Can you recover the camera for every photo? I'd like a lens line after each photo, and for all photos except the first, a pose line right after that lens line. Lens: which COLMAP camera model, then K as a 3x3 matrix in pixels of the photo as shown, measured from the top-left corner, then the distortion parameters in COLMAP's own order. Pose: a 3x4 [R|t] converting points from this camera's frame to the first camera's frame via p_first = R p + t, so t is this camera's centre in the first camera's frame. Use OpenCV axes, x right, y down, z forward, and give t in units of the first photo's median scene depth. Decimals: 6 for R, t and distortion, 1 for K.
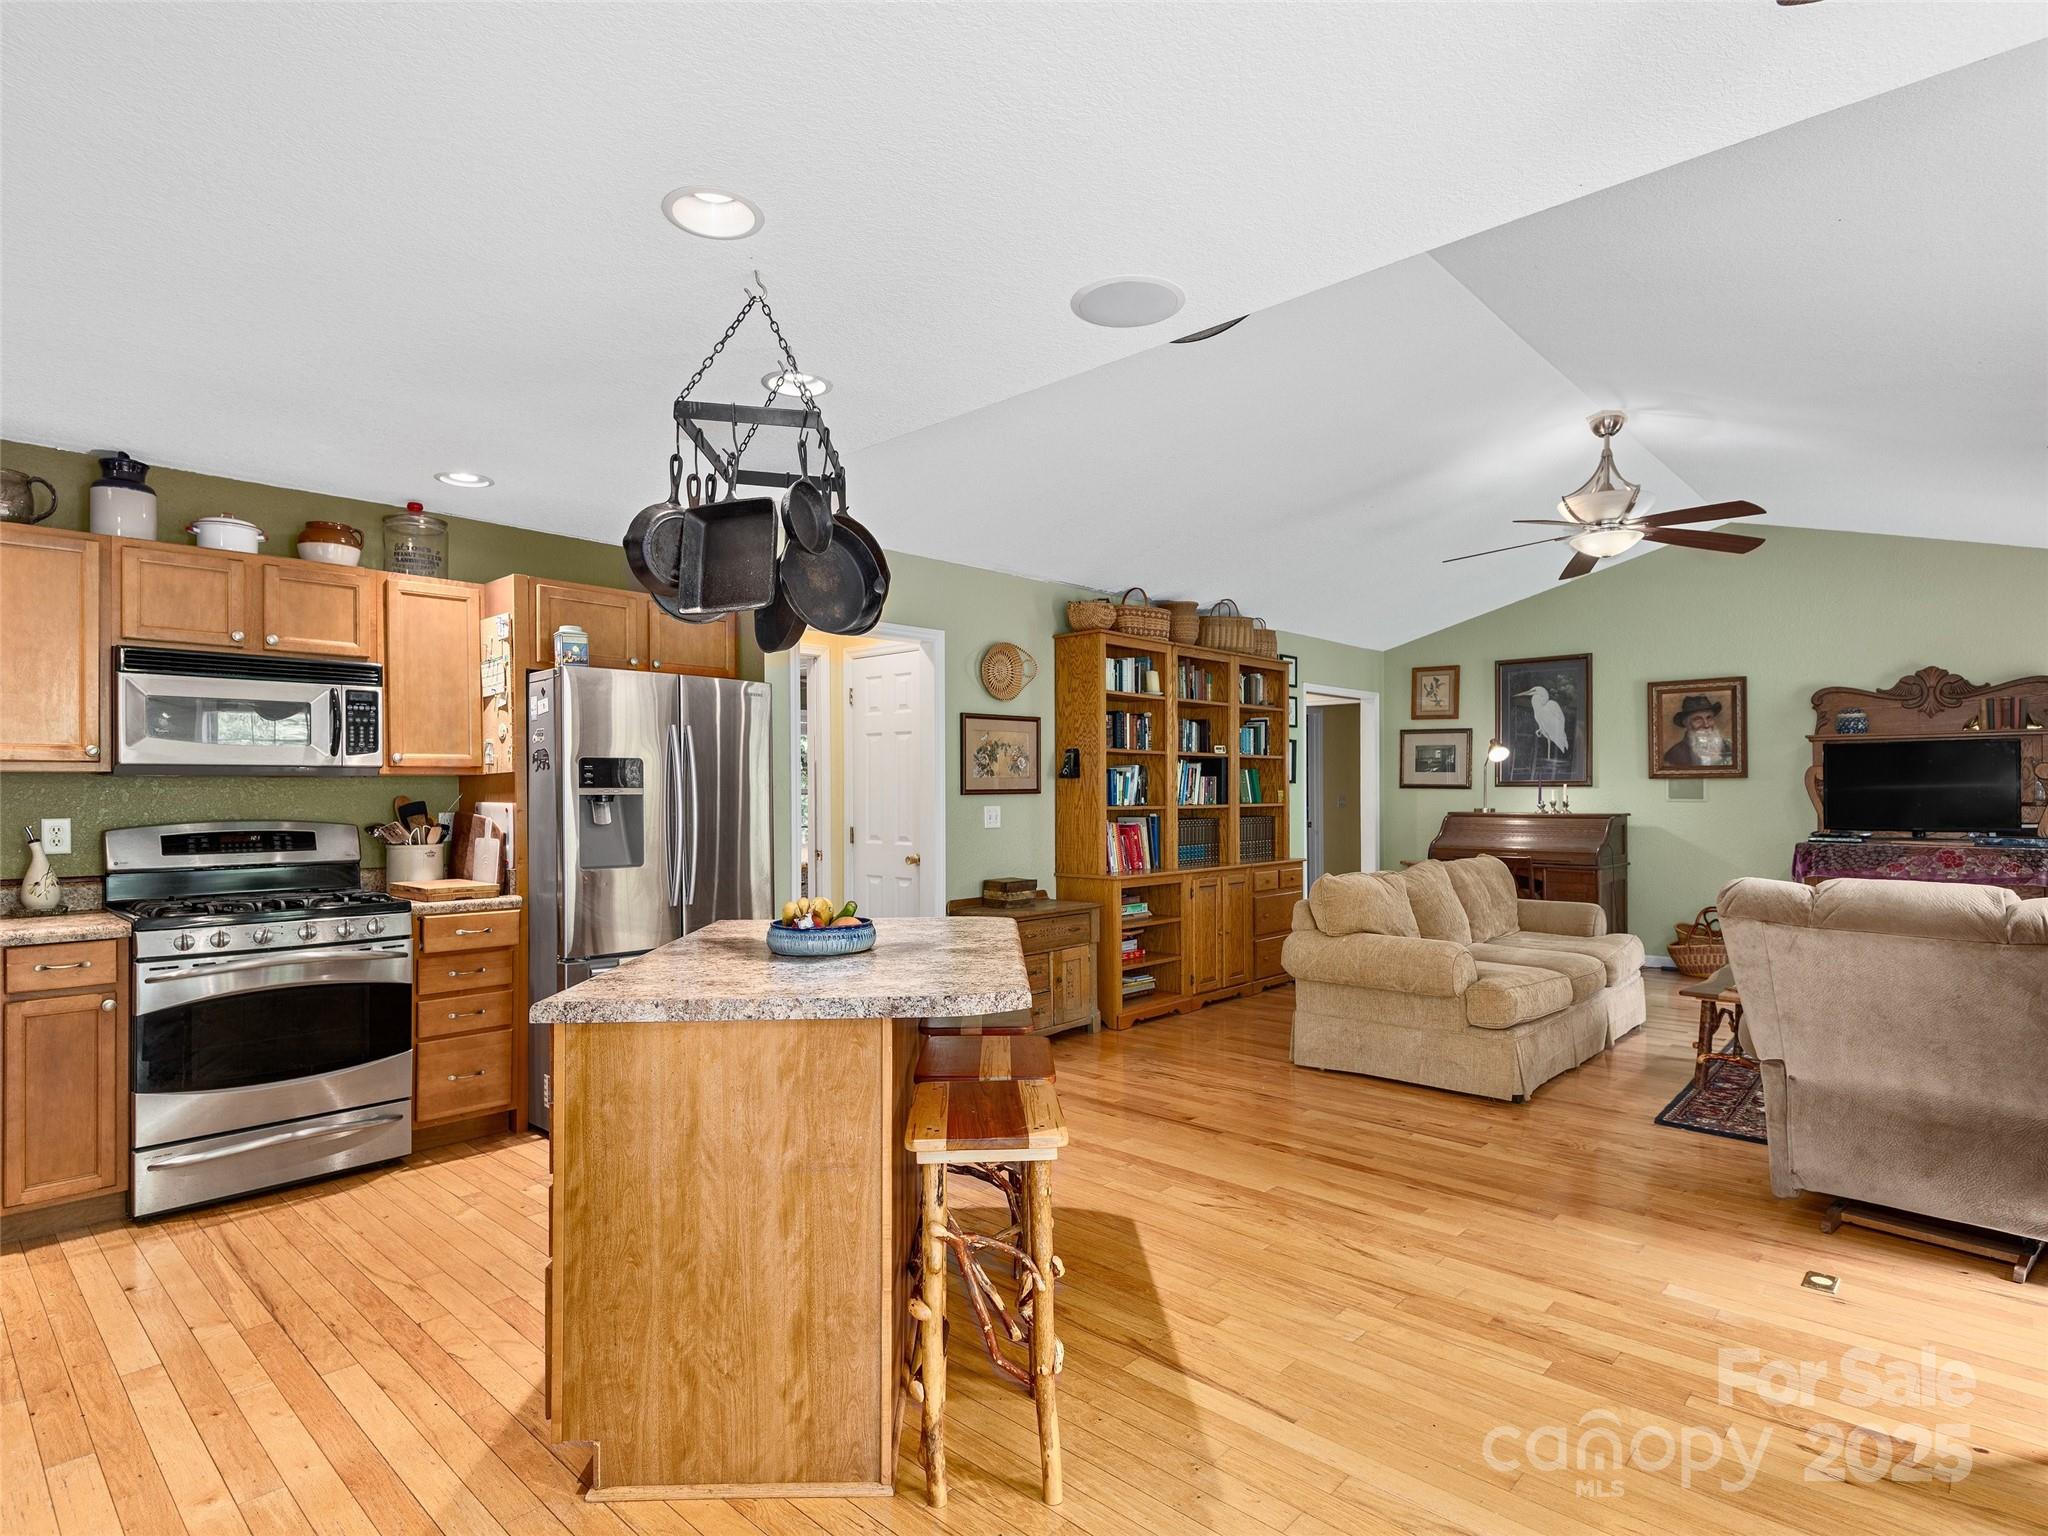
lens RADIAL K [[1058.3, 0, 1011.9], [0, 1058.3, 781.2], [0, 0, 1]] dist [-0.001510, -0.000765]
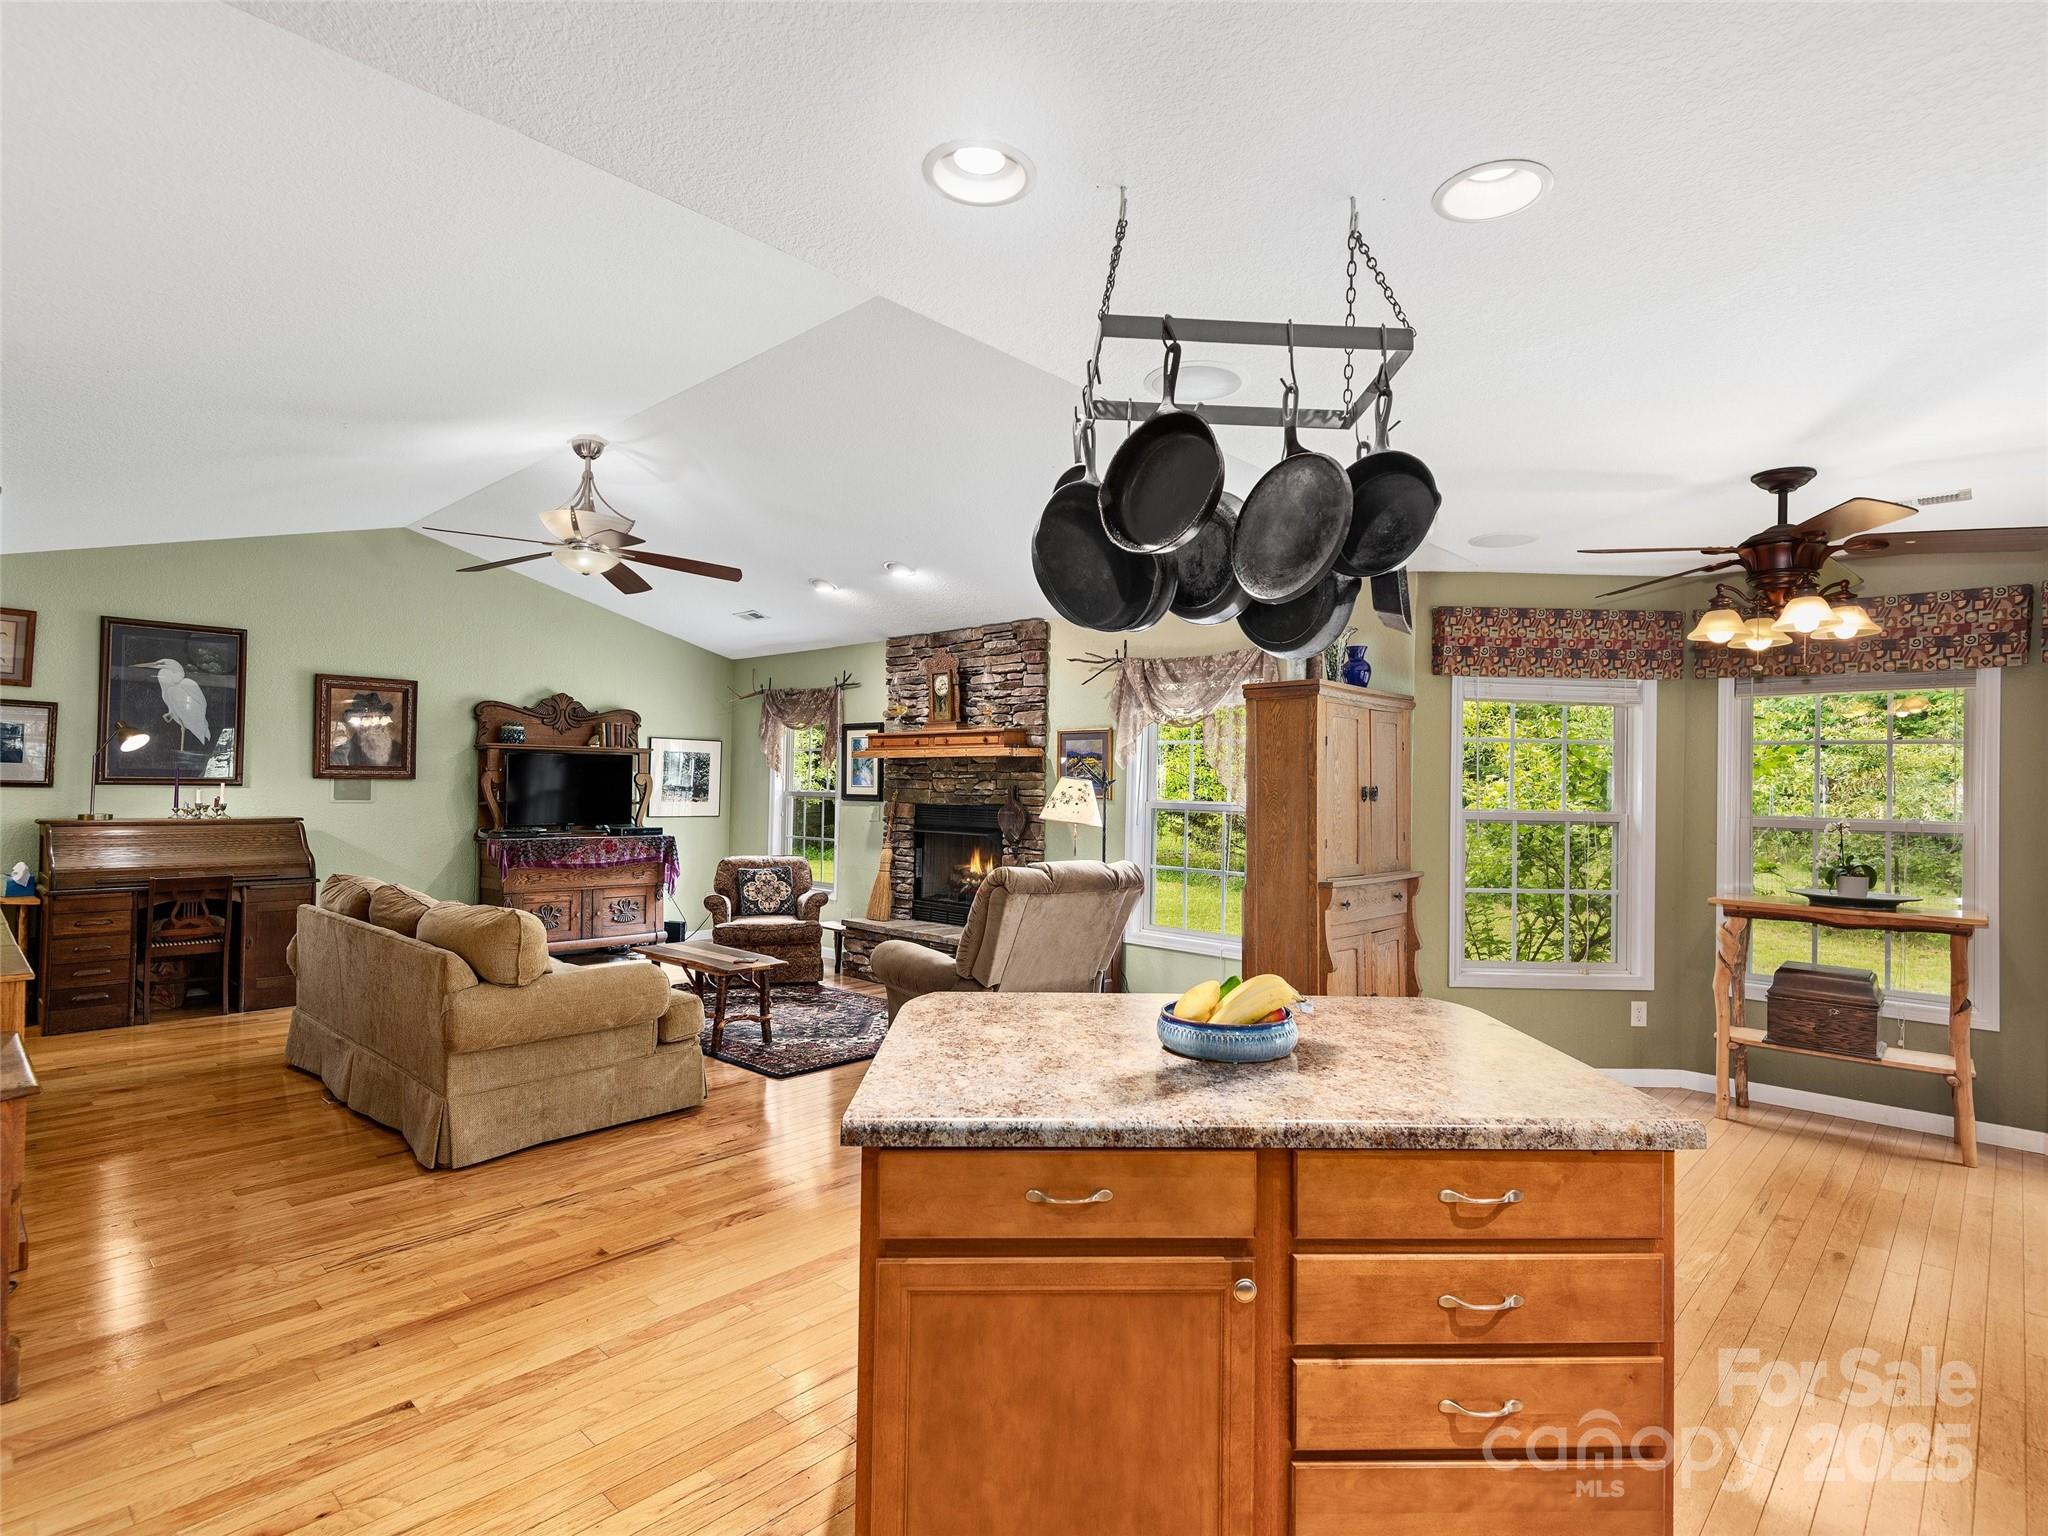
lens RADIAL K [[1058.3, 0, 1011.9], [0, 1058.3, 781.2], [0, 0, 1]] dist [-0.001510, -0.000765]
pose [[-0.019720, 0.002499, 0.999802, -0.350448], [-0.025920, 0.999659, -0.003010, -0.013348], [-0.999470, -0.025974, -0.019648, 0.432667]]
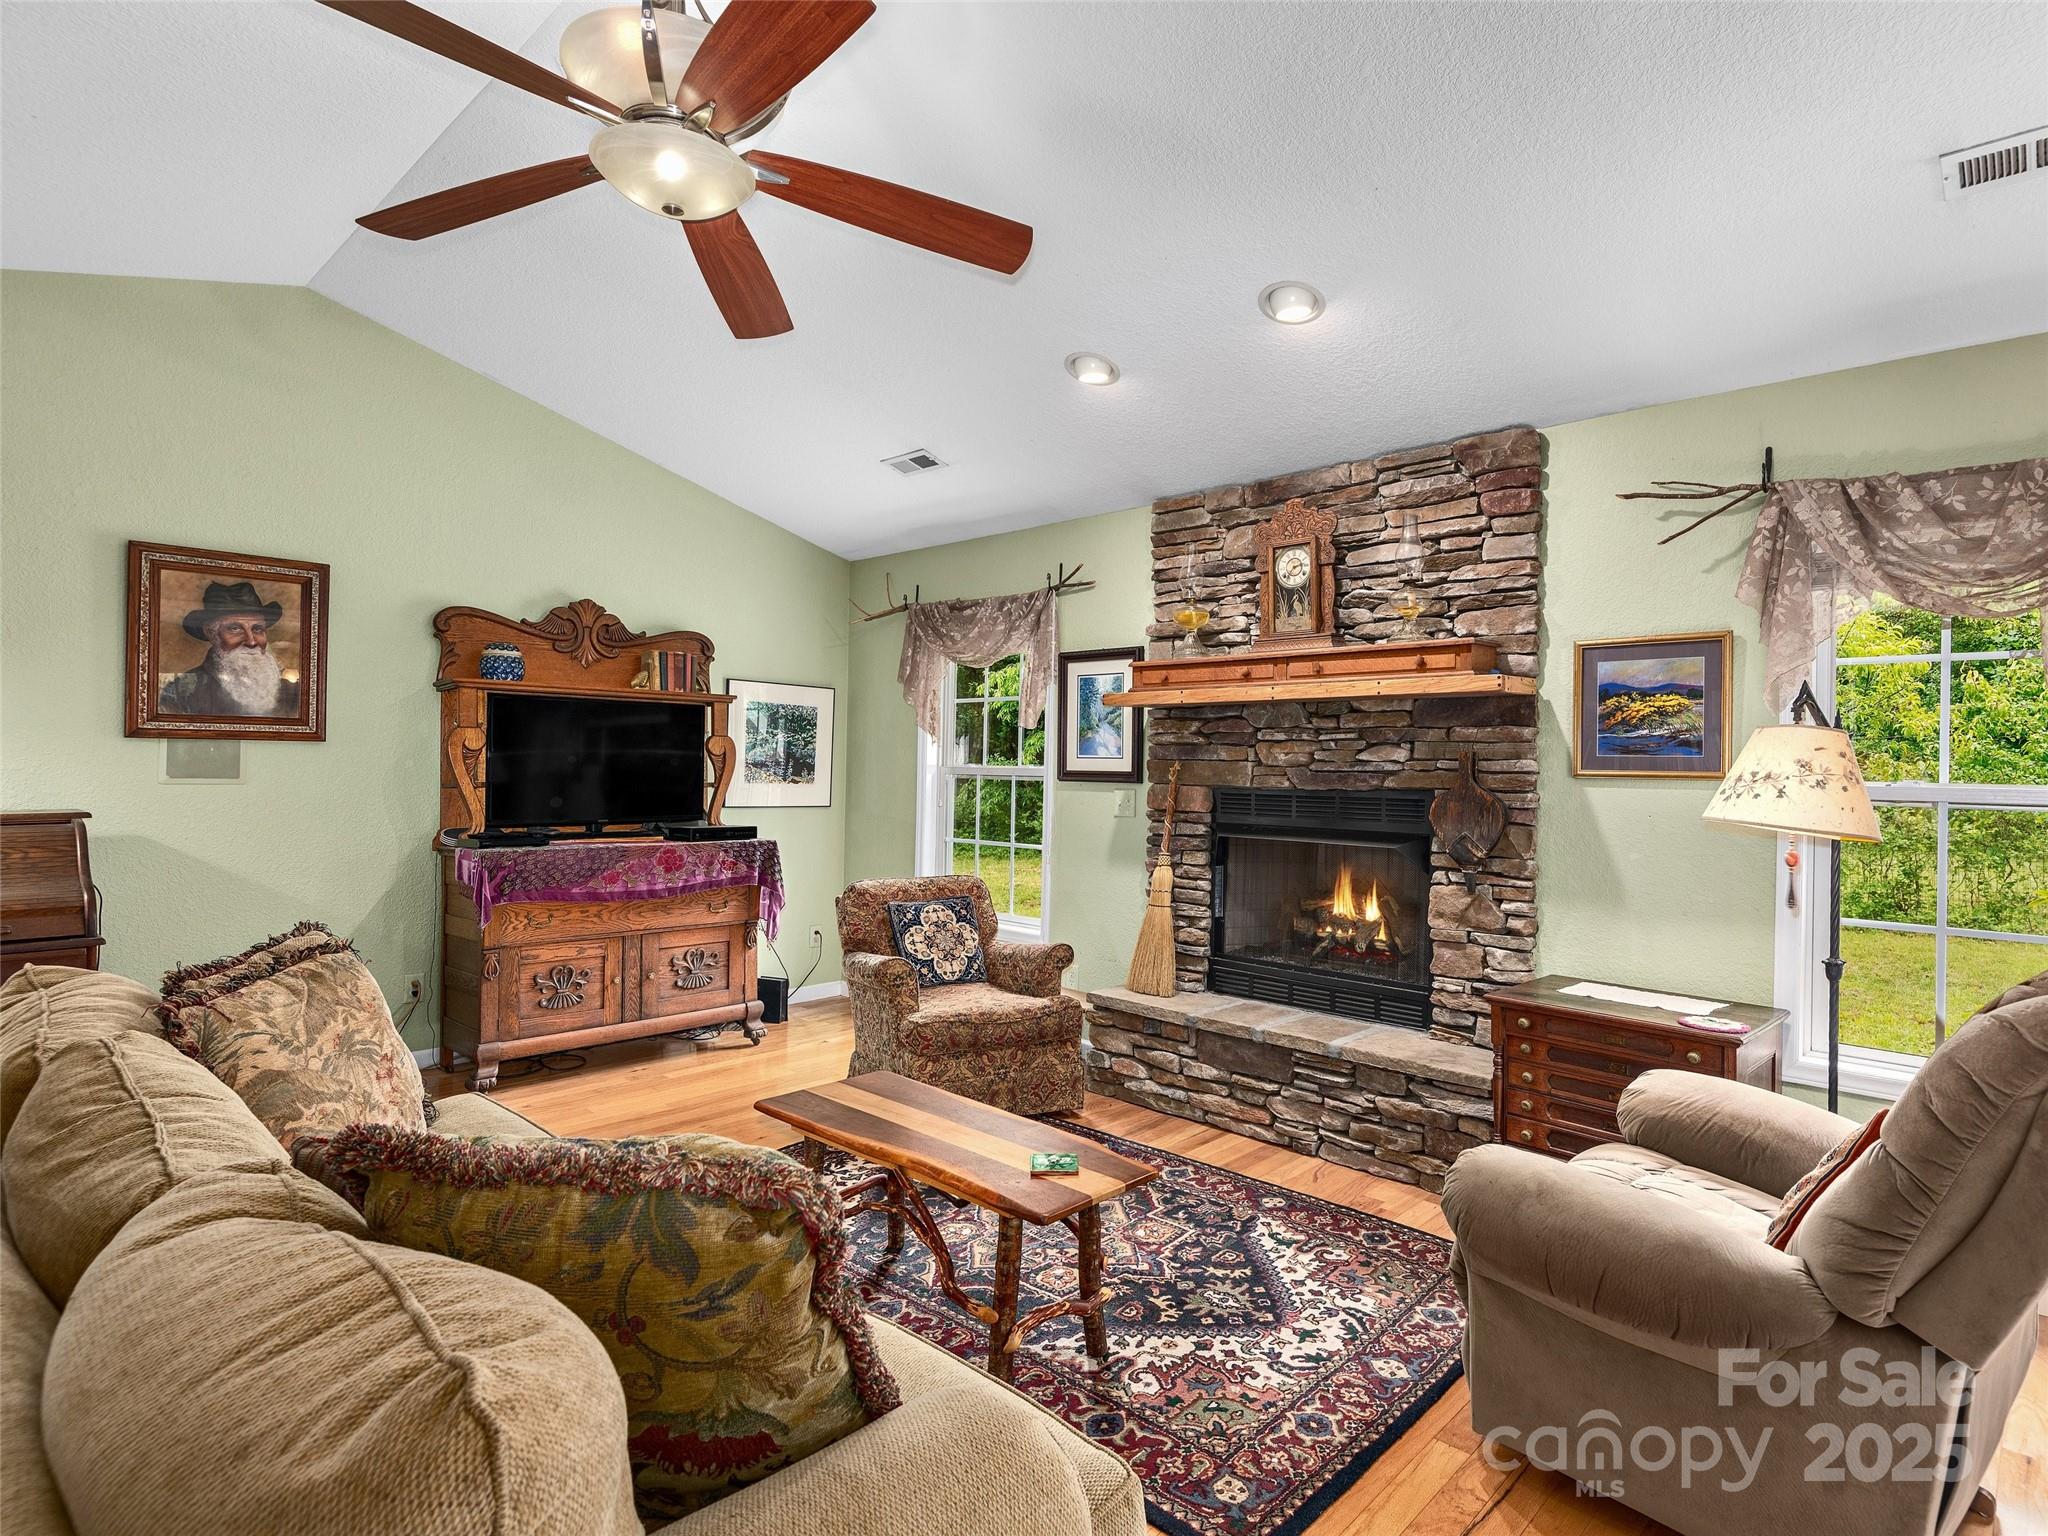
lens RADIAL K [[1082.0, 0, 1024.0], [0, 1082.0, 768.0], [0, 0, 1]] dist [0.003005, -0.000800]
pose [[-0.018312, -0.001717, 0.999831, 0.097277], [-0.027653, 0.999617, 0.001210, -0.000108], [-0.999450, -0.027626, -0.018353, 0.625686]]
